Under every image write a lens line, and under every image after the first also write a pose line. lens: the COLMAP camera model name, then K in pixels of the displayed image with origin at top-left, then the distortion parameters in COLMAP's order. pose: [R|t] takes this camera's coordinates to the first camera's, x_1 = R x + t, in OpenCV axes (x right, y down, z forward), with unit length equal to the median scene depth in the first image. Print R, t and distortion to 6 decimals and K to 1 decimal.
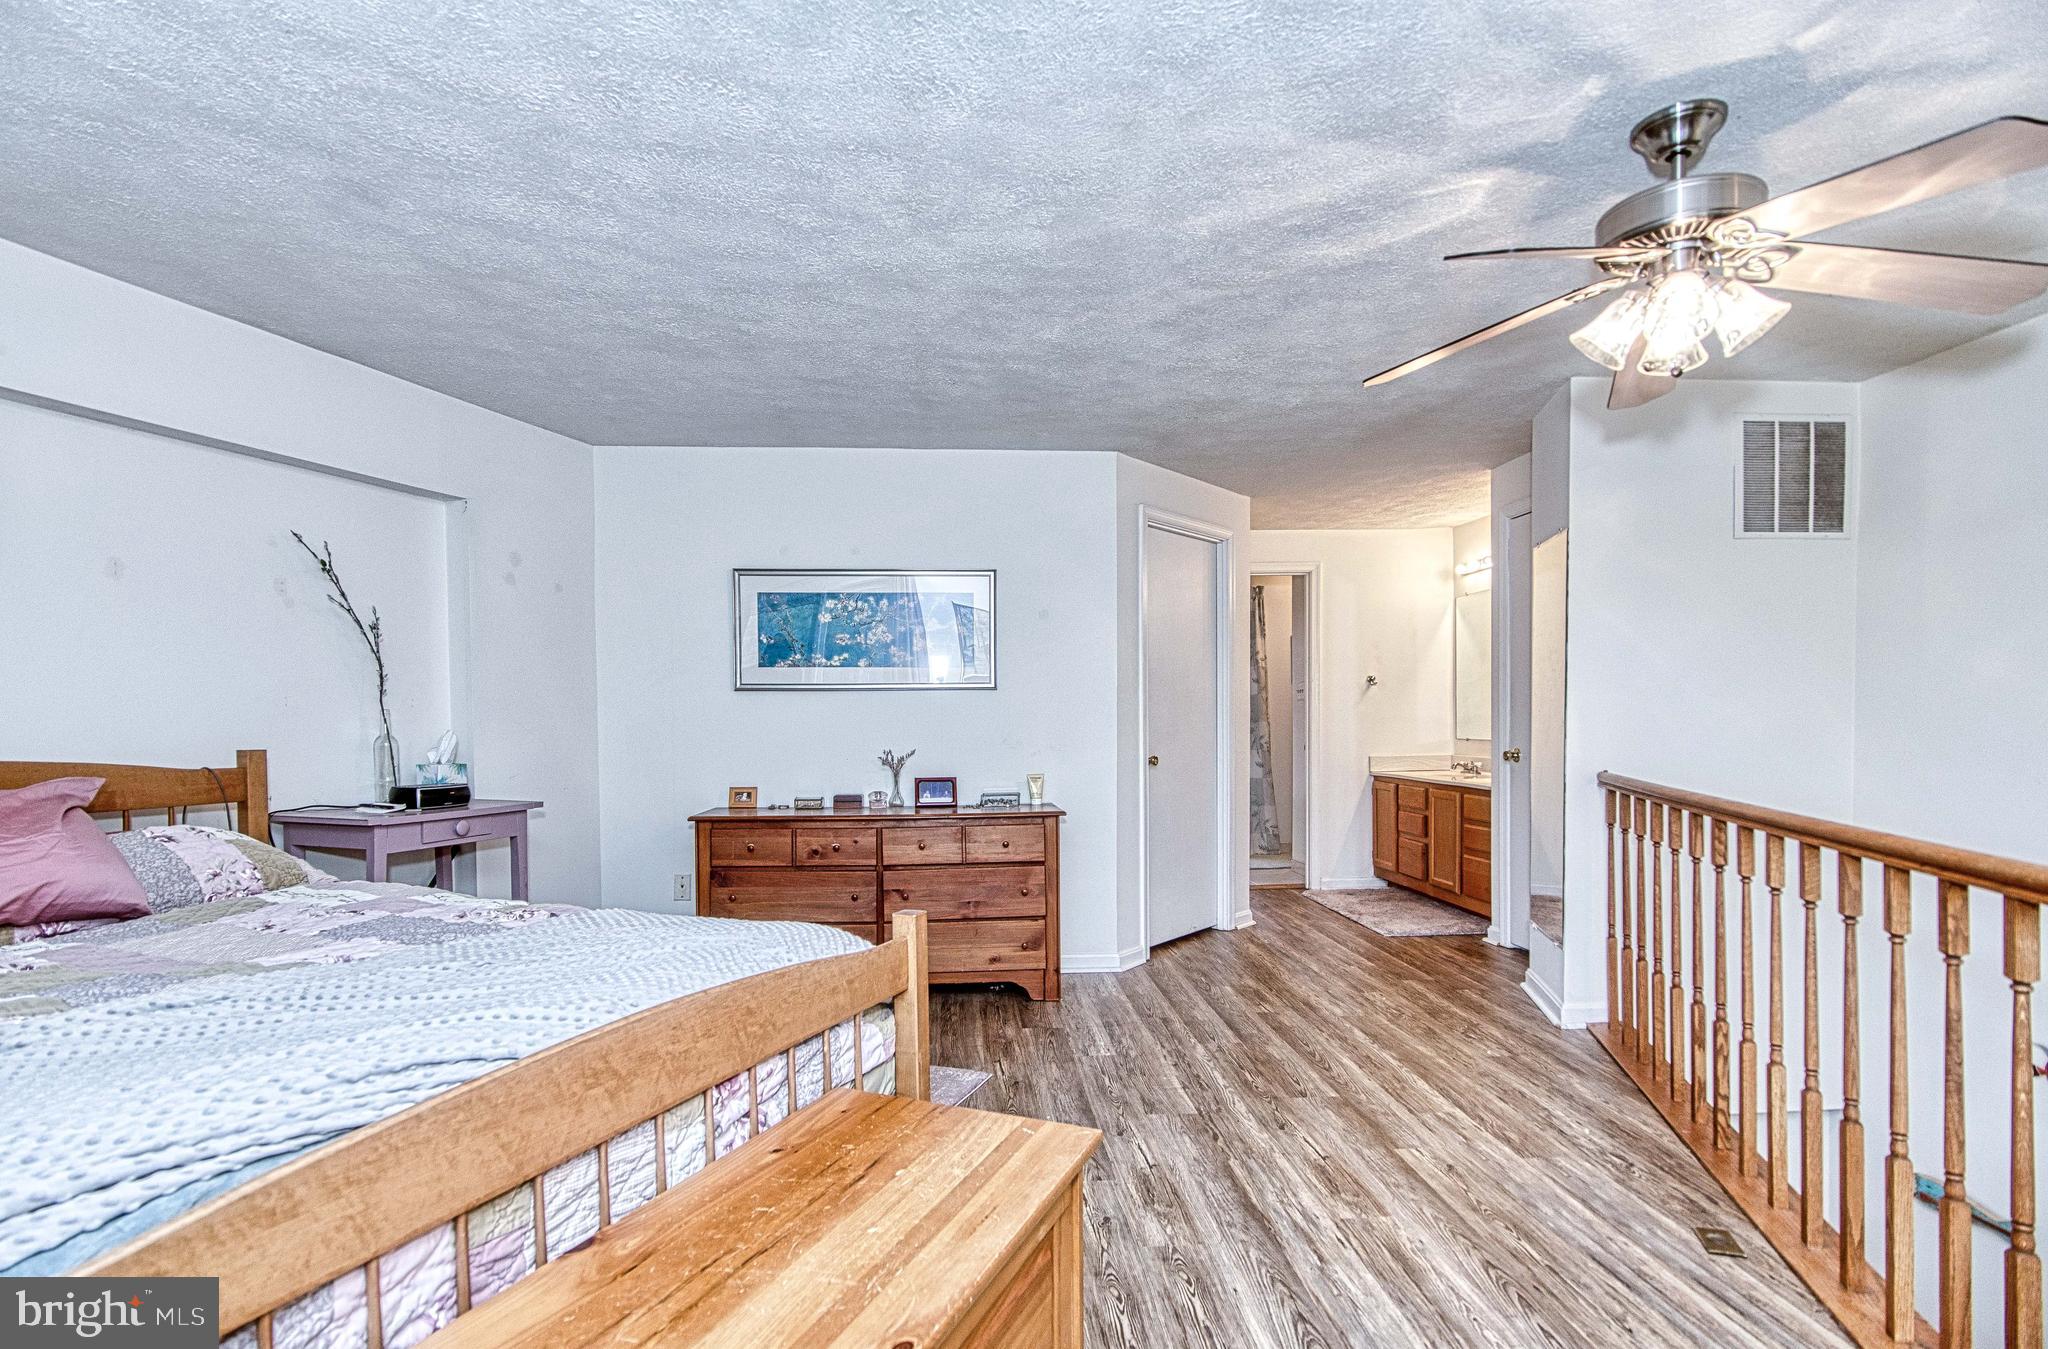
lens RADIAL K [[1007.7, 0, 1011.6], [0, 1007.7, 738.5], [0, 0, 1]] dist [0.000519, -0.001158]
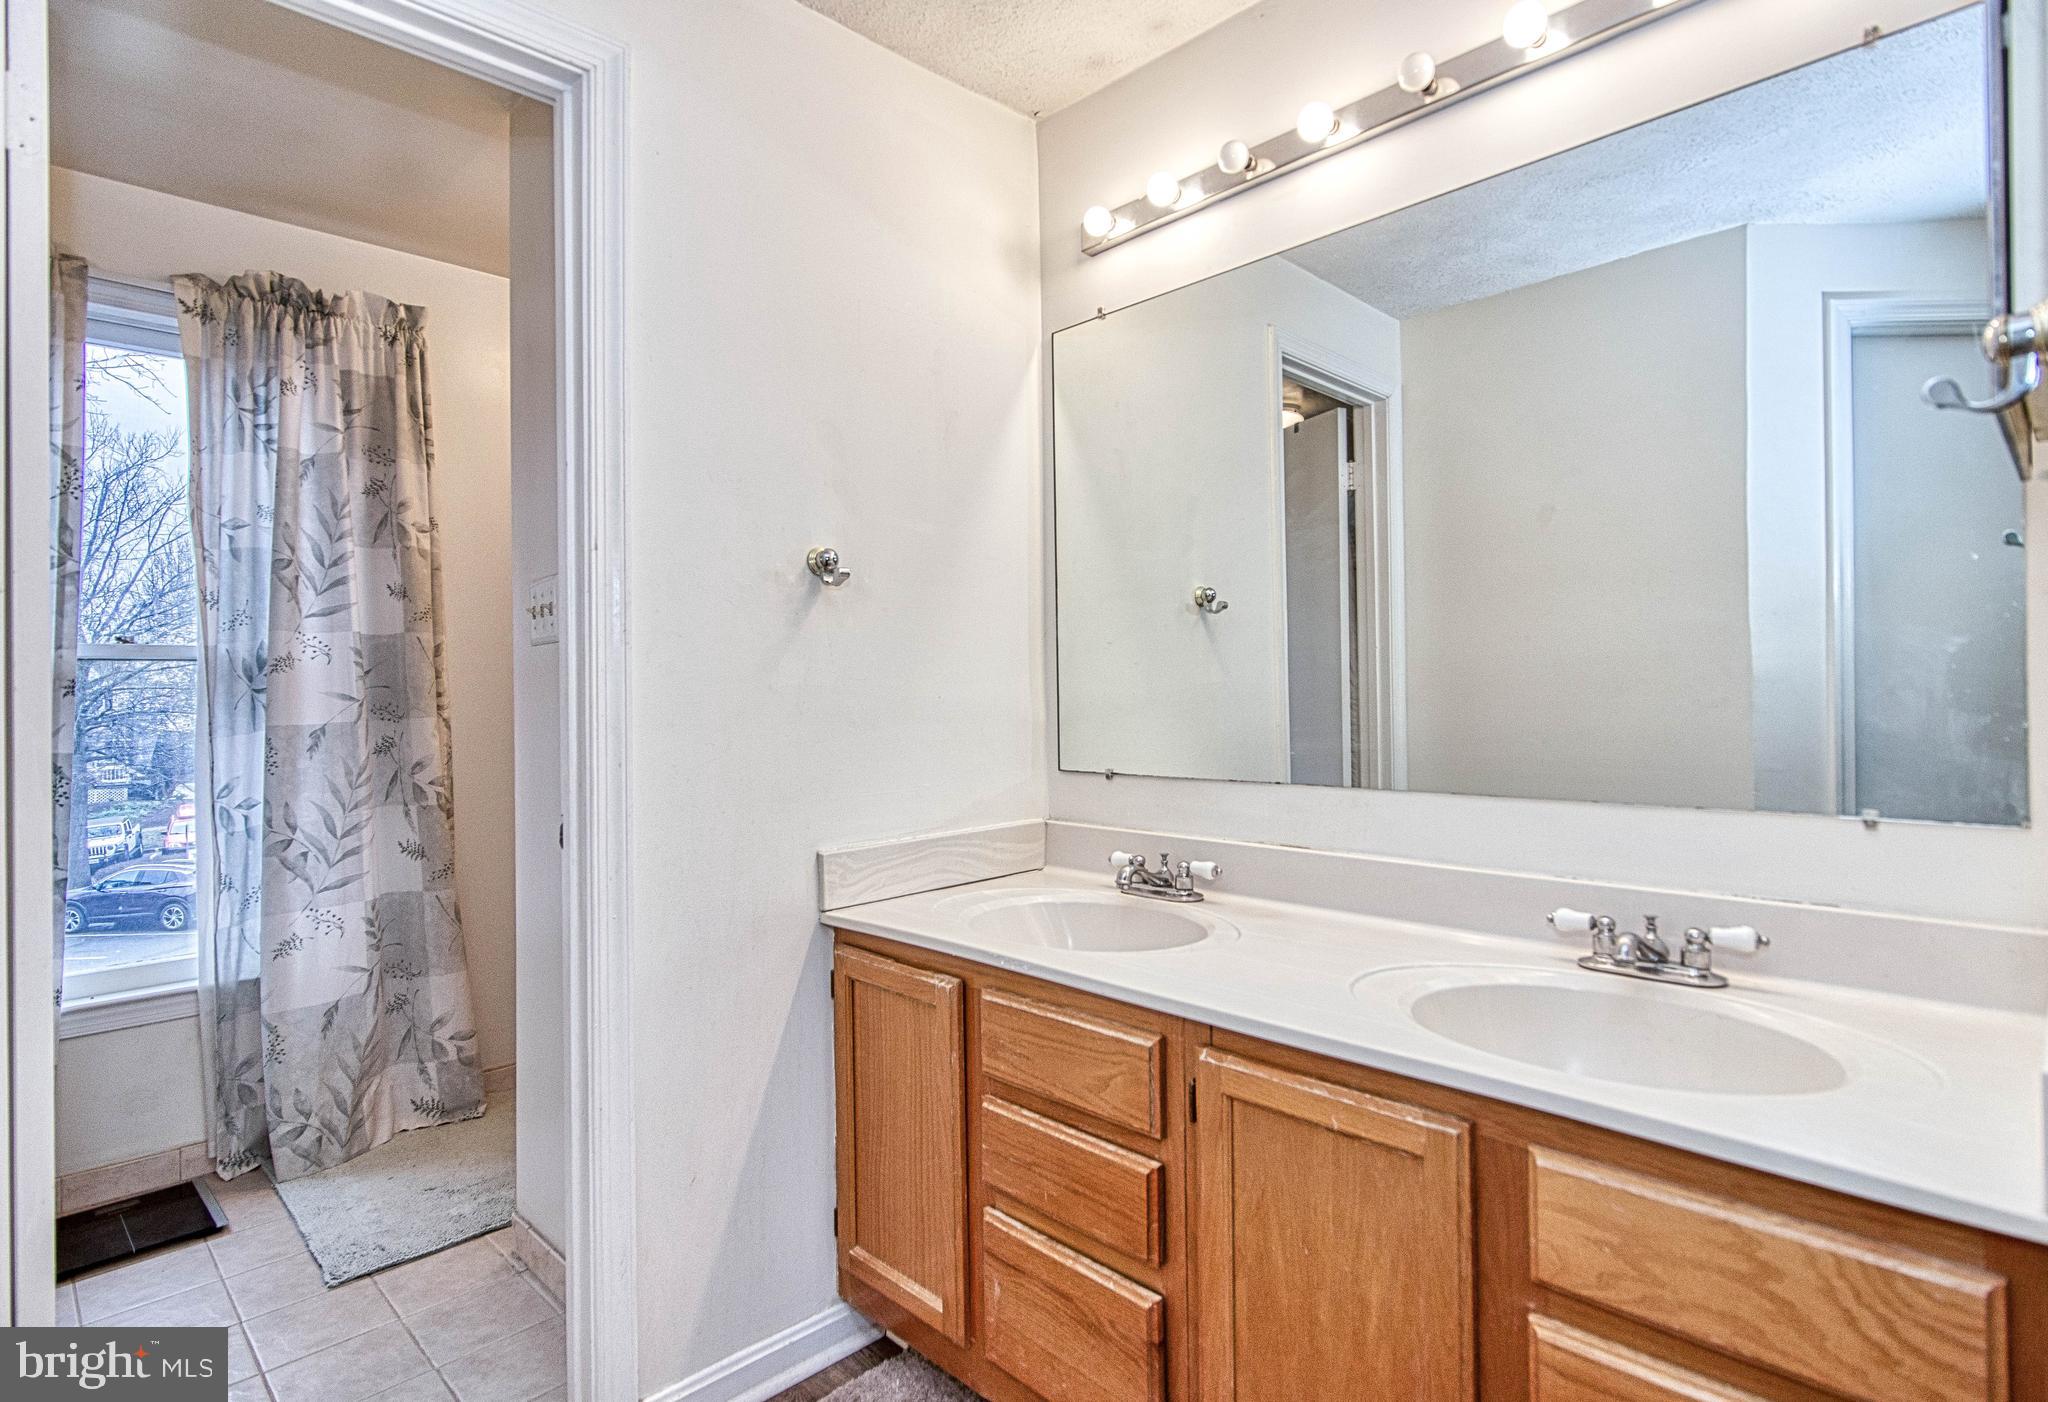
lens RADIAL K [[1042.7, 0, 1054.0], [0, 1042.7, 688.3], [0, 0, 1]] dist [-0.003897, 0.000827]
pose [[0.749198, -0.001626, 0.662344, 0.359783], [0.019461, 0.999619, -0.019559, -0.031191], [-0.662060, 0.027544, 0.748944, 1.231192]]
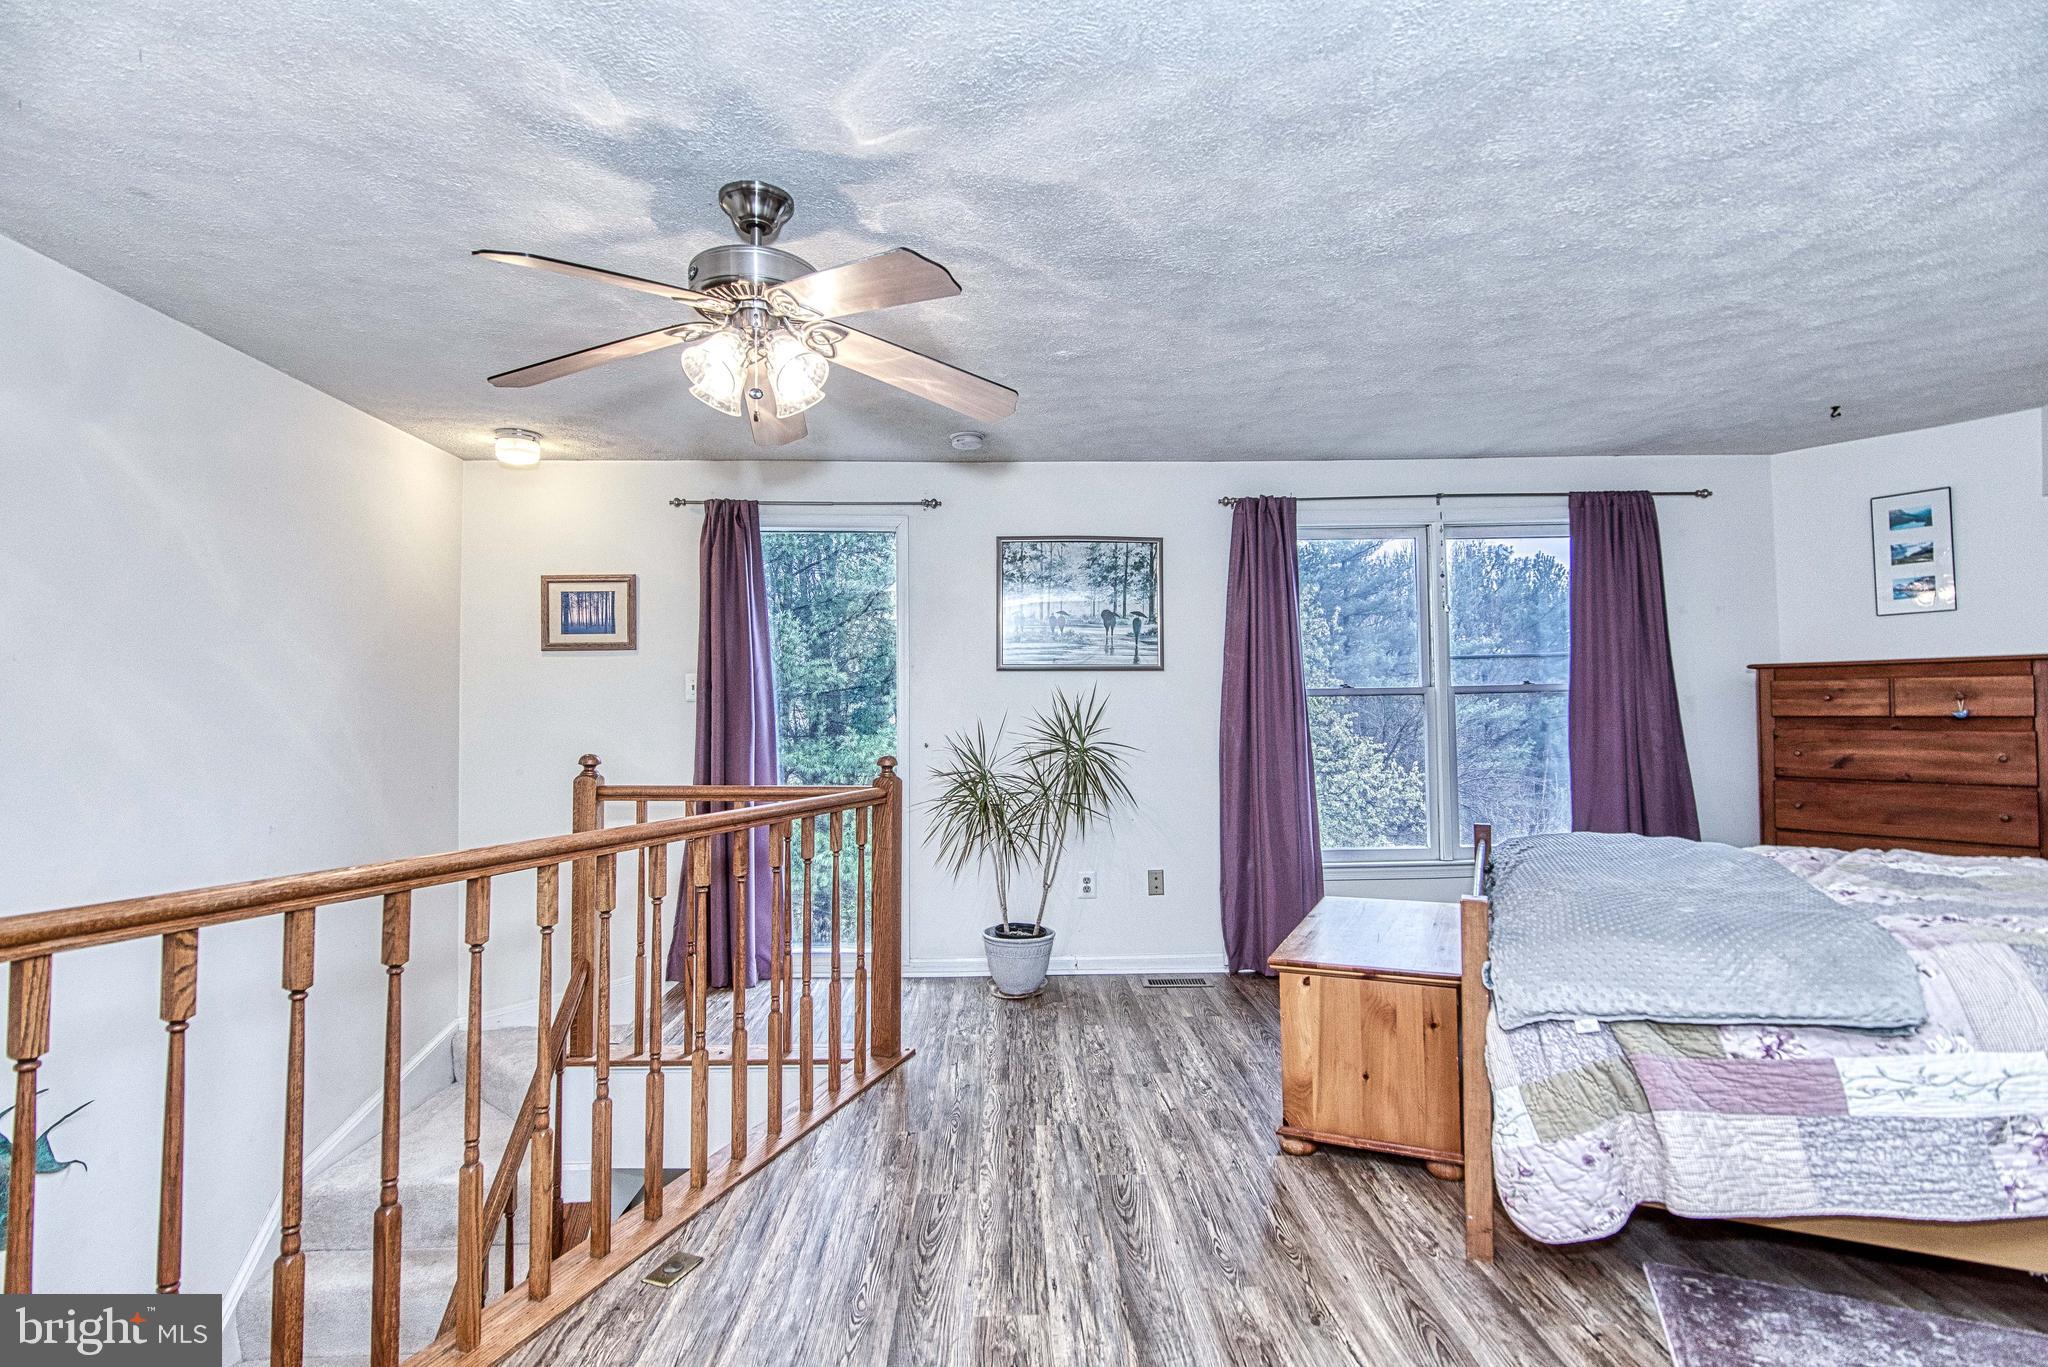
lens RADIAL K [[1003.4, 0, 1025.7], [0, 1003.4, 680.1], [0, 0, 1]] dist [-0.001341, -0.000308]
pose [[-0.999190, 0.024119, 0.032225, 0.171090], [0.023564, 0.999570, -0.017479, -0.026166], [-0.032633, -0.016705, -0.999328, 1.071523]]
